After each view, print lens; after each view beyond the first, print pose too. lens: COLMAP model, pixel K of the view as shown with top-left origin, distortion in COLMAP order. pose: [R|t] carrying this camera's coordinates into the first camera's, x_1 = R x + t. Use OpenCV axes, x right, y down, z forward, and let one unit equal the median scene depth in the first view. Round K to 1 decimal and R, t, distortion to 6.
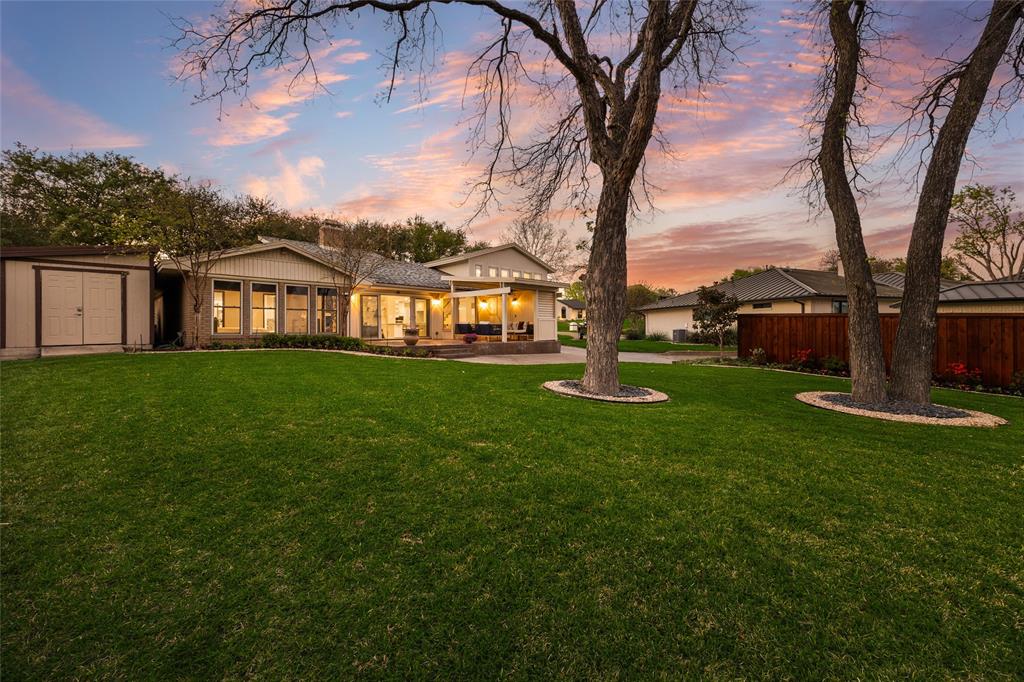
lens RADIAL K [[433.3, 0, 506.3], [0, 433.3, 335.7], [0, 0, 1]] dist [0.000878, 0.000136]
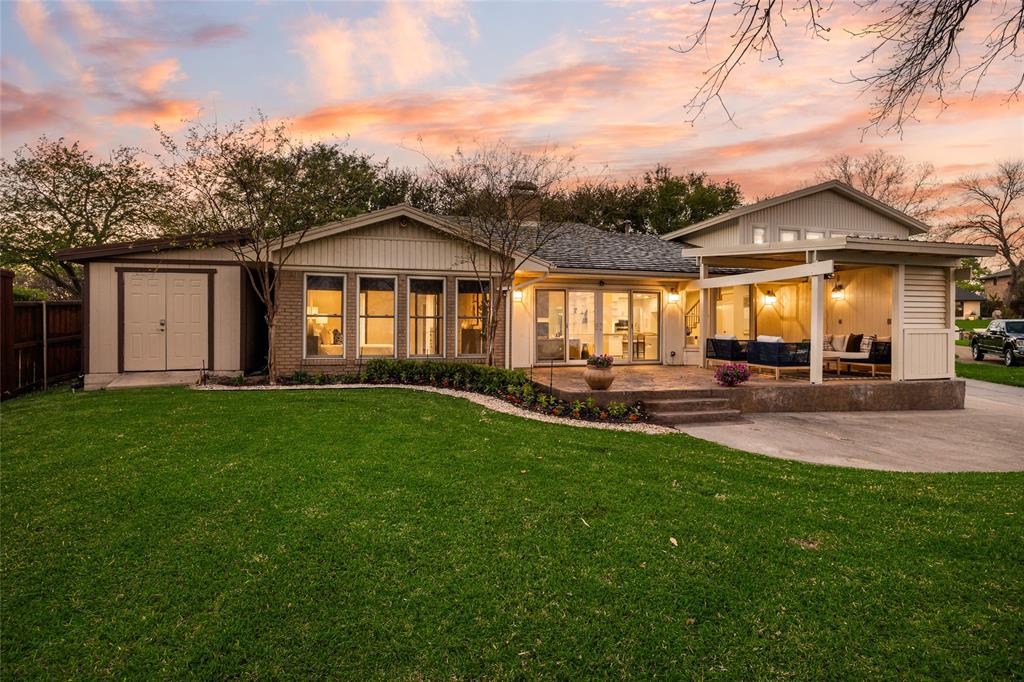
lens RADIAL K [[524.3, 0, 512.0], [0, 524.3, 341.0], [0, 0, 1]] dist [-0.012881, 0.000660]
pose [[0.871120, 0.012086, -0.490921, -0.013285], [-0.008913, 0.999922, 0.008801, -0.029004], [0.490988, -0.003292, 0.871160, 0.348473]]
